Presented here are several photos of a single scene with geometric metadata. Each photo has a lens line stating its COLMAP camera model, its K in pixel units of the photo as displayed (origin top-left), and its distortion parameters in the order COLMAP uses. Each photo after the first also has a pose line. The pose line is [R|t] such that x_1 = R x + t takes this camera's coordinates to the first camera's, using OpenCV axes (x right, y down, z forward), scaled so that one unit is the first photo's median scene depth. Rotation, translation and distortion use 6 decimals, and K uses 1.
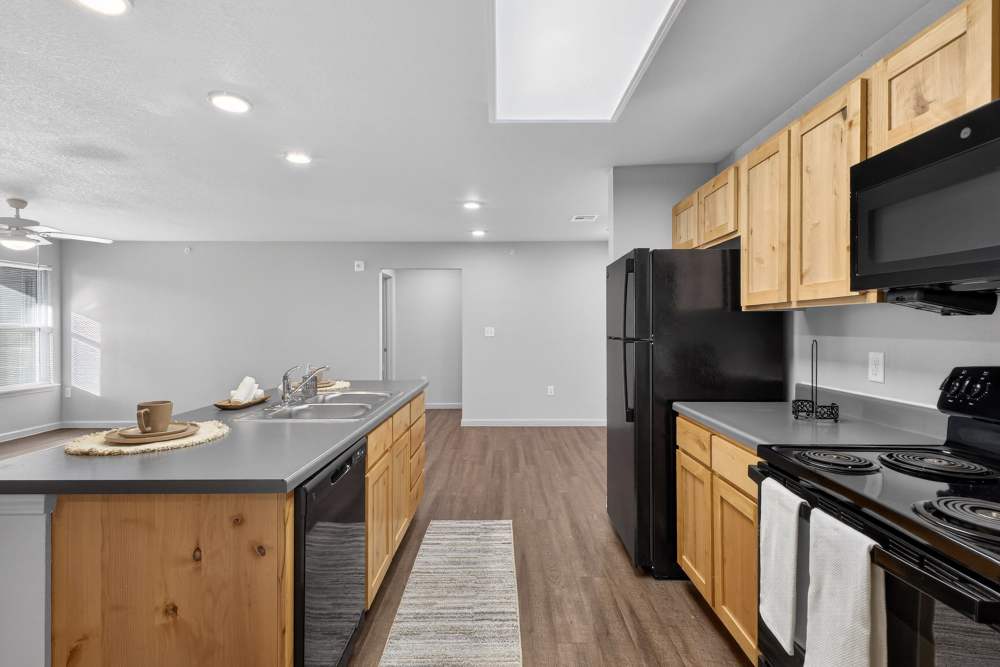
lens RADIAL K [[470.3, 0, 500.3], [0, 470.3, 330.1], [0, 0, 1]] dist [0.020345, -0.003477]
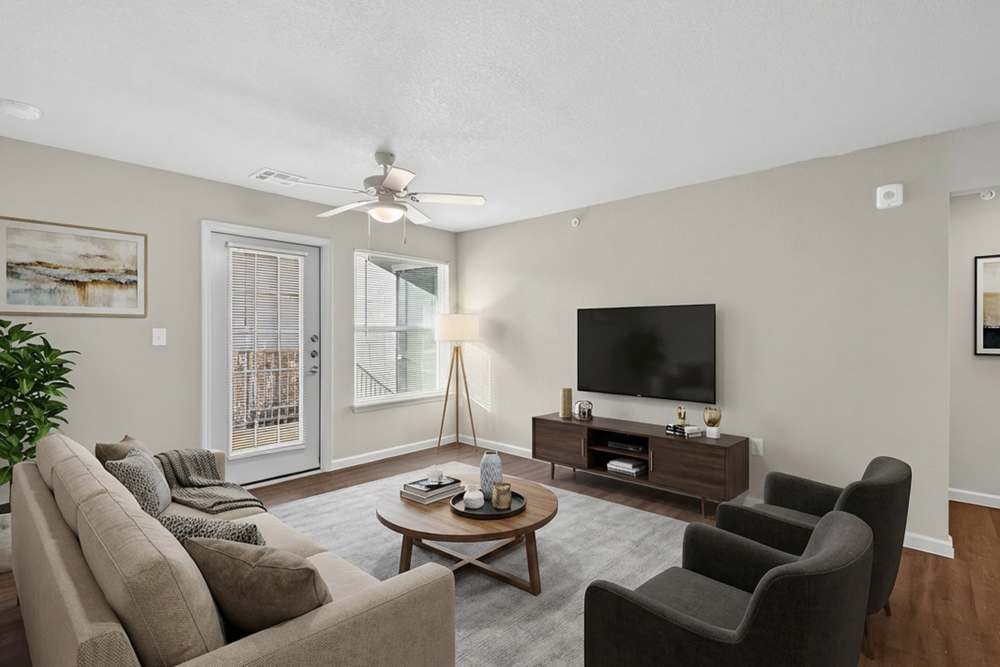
lens RADIAL K [[470.3, 0, 503.4], [0, 470.3, 333.3], [0, 0, 1]] dist [0.020345, -0.003477]
pose [[0.746986, 0.007560, -0.664797, -0.720311], [-0.006441, 0.999971, 0.004134, -0.002436], [0.664809, 0.001194, 0.747013, 1.069405]]
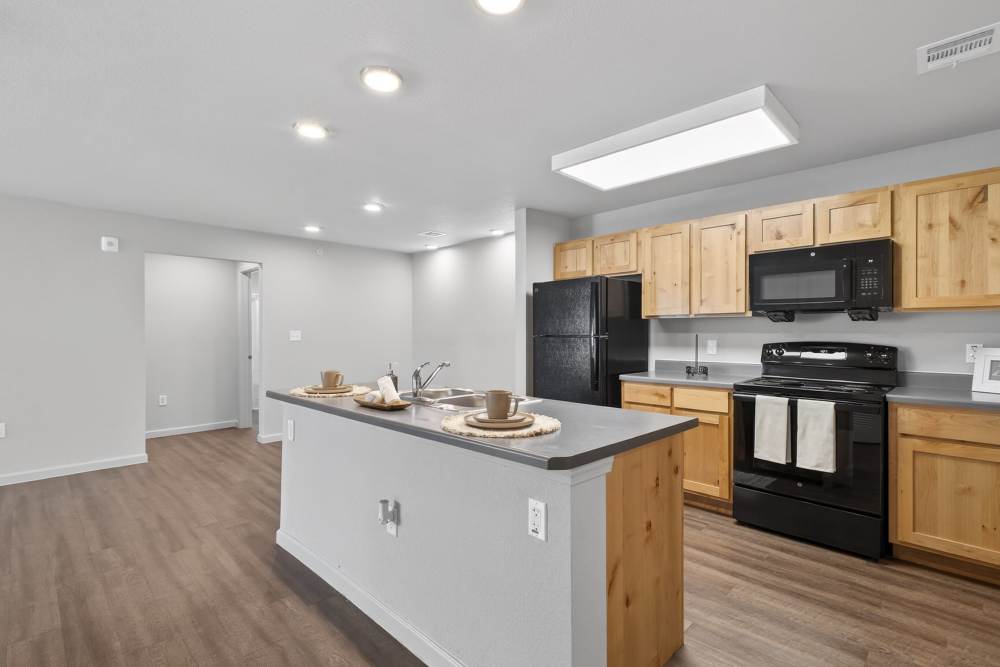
lens RADIAL K [[470.3, 0, 500.3], [0, 470.3, 334.4], [0, 0, 1]] dist [0.020345, -0.003477]
pose [[0.700240, -0.000429, 0.713908, -1.068275], [0.005639, 0.999972, -0.004930, 0.022256], [-0.713886, 0.007478, 0.700222, 0.188111]]
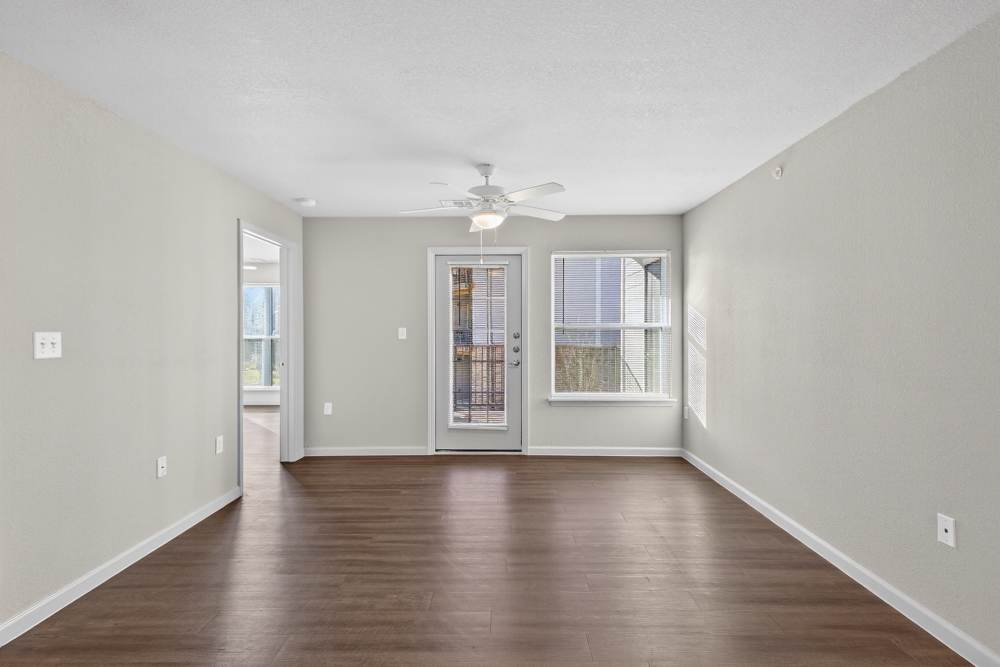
lens RADIAL K [[470.3, 0, 500.4], [0, 470.3, 335.3], [0, 0, 1]] dist [0.020345, -0.003477]
pose [[-0.004203, 0.007654, -0.999962, -0.406412], [-0.003094, 0.999966, 0.007667, 0.011660], [0.999986, 0.003126, -0.004179, 1.888892]]
